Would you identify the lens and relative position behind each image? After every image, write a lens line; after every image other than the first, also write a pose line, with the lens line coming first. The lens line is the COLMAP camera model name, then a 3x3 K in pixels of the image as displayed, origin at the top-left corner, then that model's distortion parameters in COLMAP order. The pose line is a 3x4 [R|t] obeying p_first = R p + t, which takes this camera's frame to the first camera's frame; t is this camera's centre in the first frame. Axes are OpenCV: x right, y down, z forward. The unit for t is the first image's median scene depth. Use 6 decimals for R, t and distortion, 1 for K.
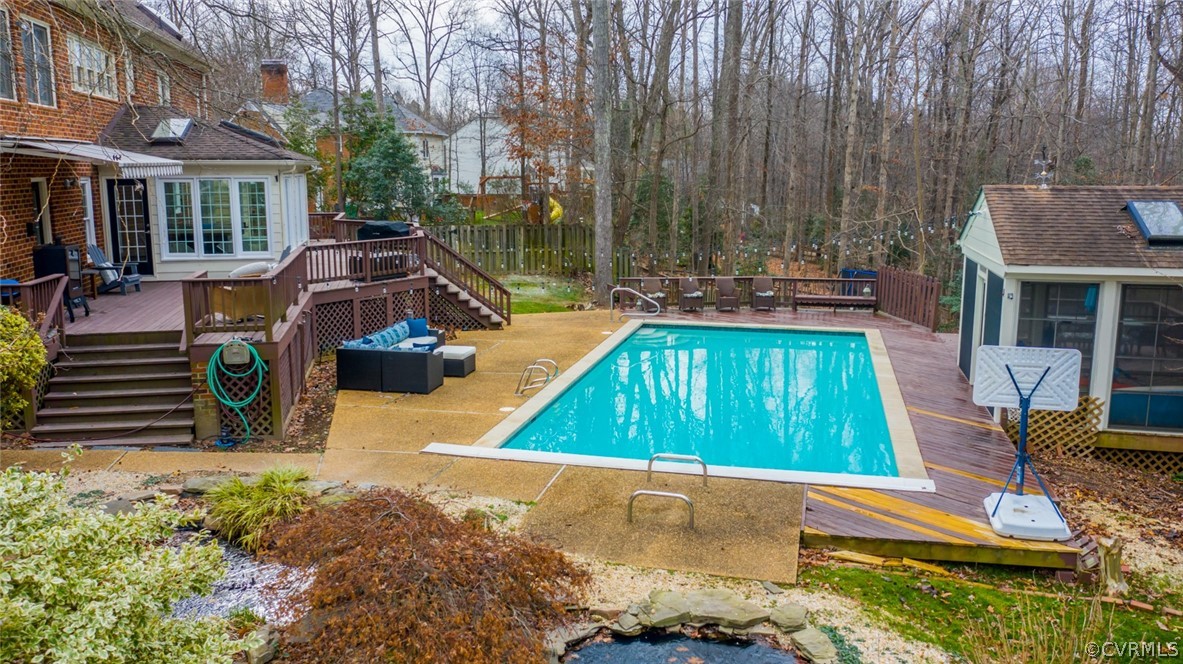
lens RADIAL K [[931.6, 0, 591.5], [0, 931.6, 332.0], [0, 0, 1]] dist [-0.022957, 0.004203]
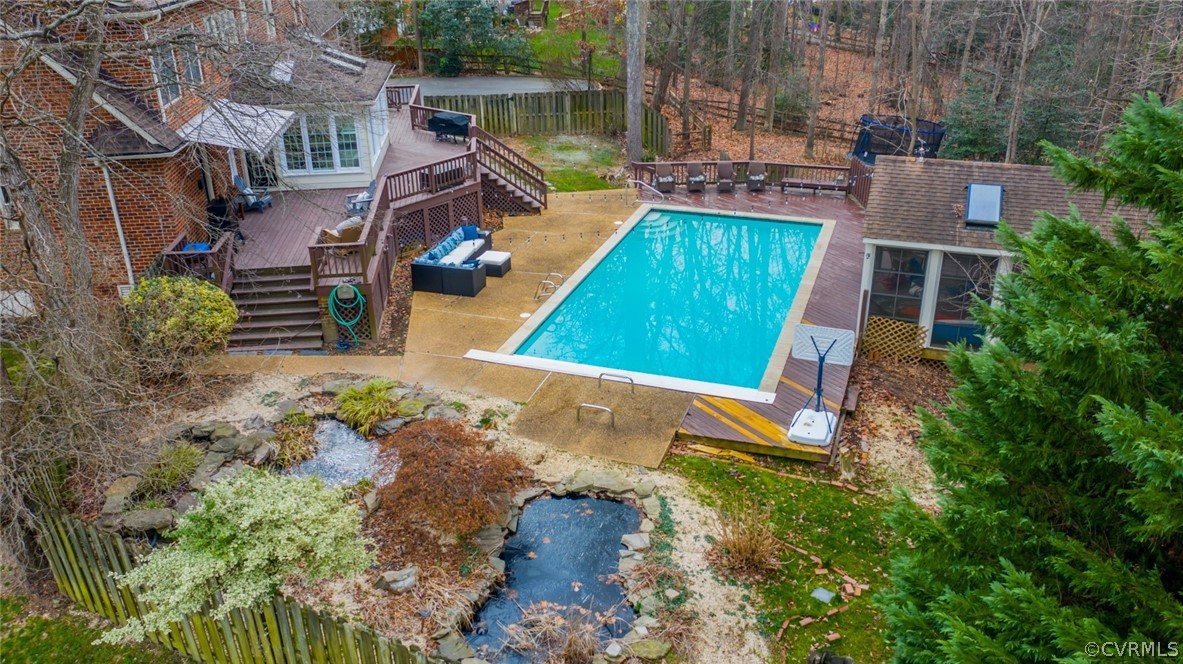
lens RADIAL K [[931.6, 0, 591.5], [0, 931.6, 332.0], [0, 0, 1]] dist [-0.022957, 0.004203]
pose [[0.995175, 0.024837, -0.094916, 0.173452], [0.000592, 0.965889, 0.258954, -0.306996], [0.098110, -0.257761, 0.961215, -0.464809]]
